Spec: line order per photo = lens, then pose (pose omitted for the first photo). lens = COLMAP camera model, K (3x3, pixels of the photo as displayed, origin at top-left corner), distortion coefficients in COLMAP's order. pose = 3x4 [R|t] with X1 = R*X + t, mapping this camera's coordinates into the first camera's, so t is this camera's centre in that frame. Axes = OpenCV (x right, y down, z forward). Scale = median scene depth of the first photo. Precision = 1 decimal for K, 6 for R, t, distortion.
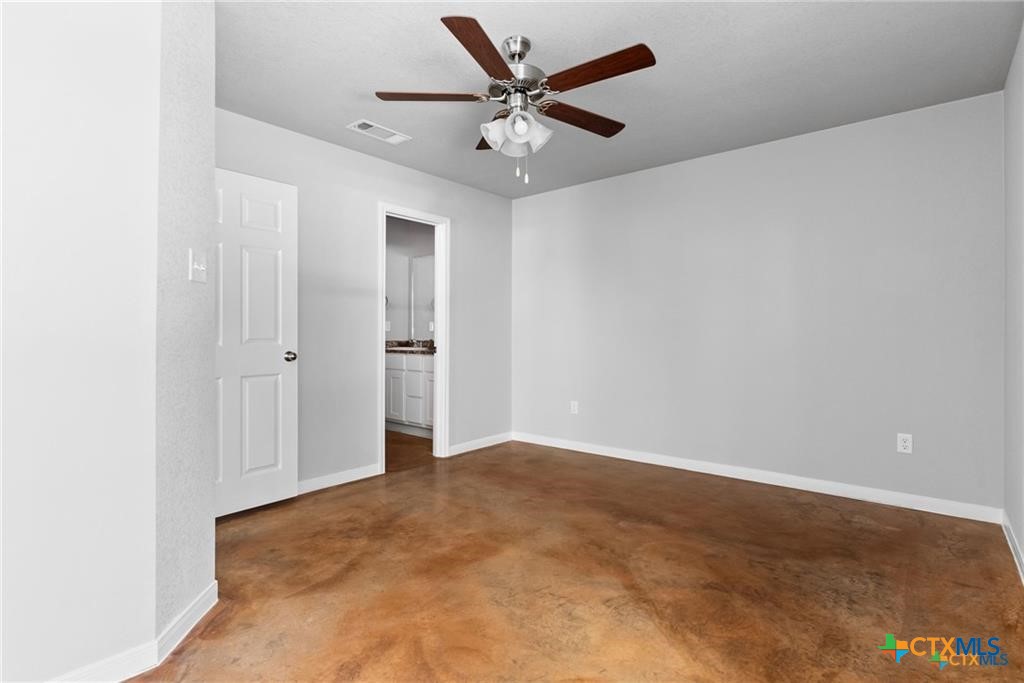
lens RADIAL K [[520.6, 0, 514.8], [0, 520.6, 339.4], [0, 0, 1]] dist [0.023041, 0.000380]
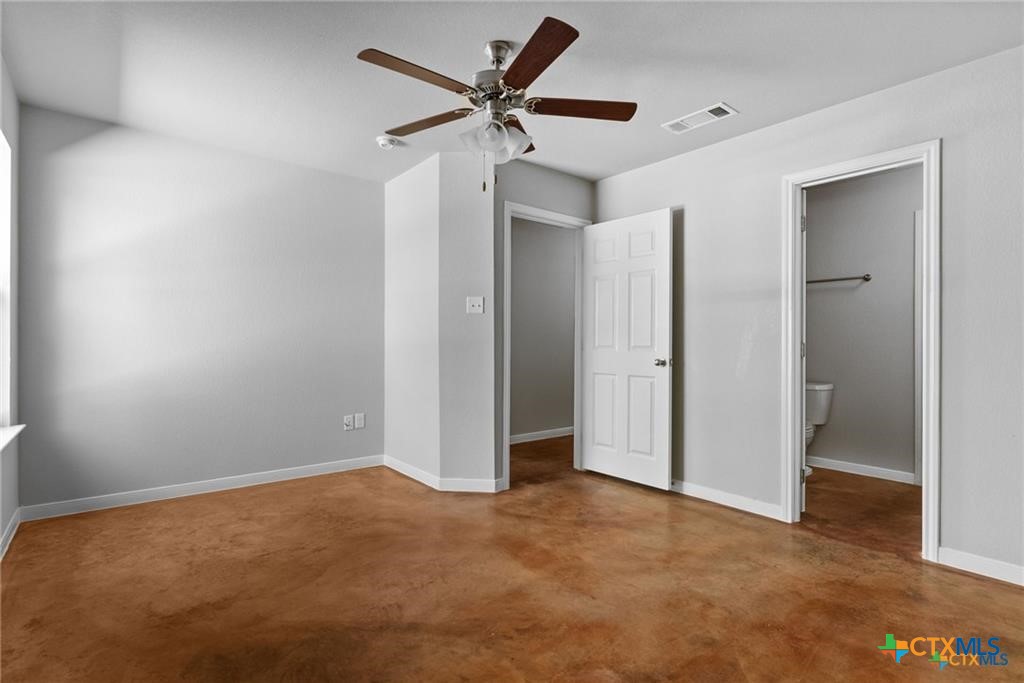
lens RADIAL K [[520.6, 0, 514.8], [0, 520.6, 339.4], [0, 0, 1]] dist [0.023041, 0.000380]
pose [[-0.233719, -0.008158, -0.972270, 0.850136], [-0.014764, 0.999879, -0.004841, -0.006613], [0.972192, 0.013223, -0.233811, 1.112325]]
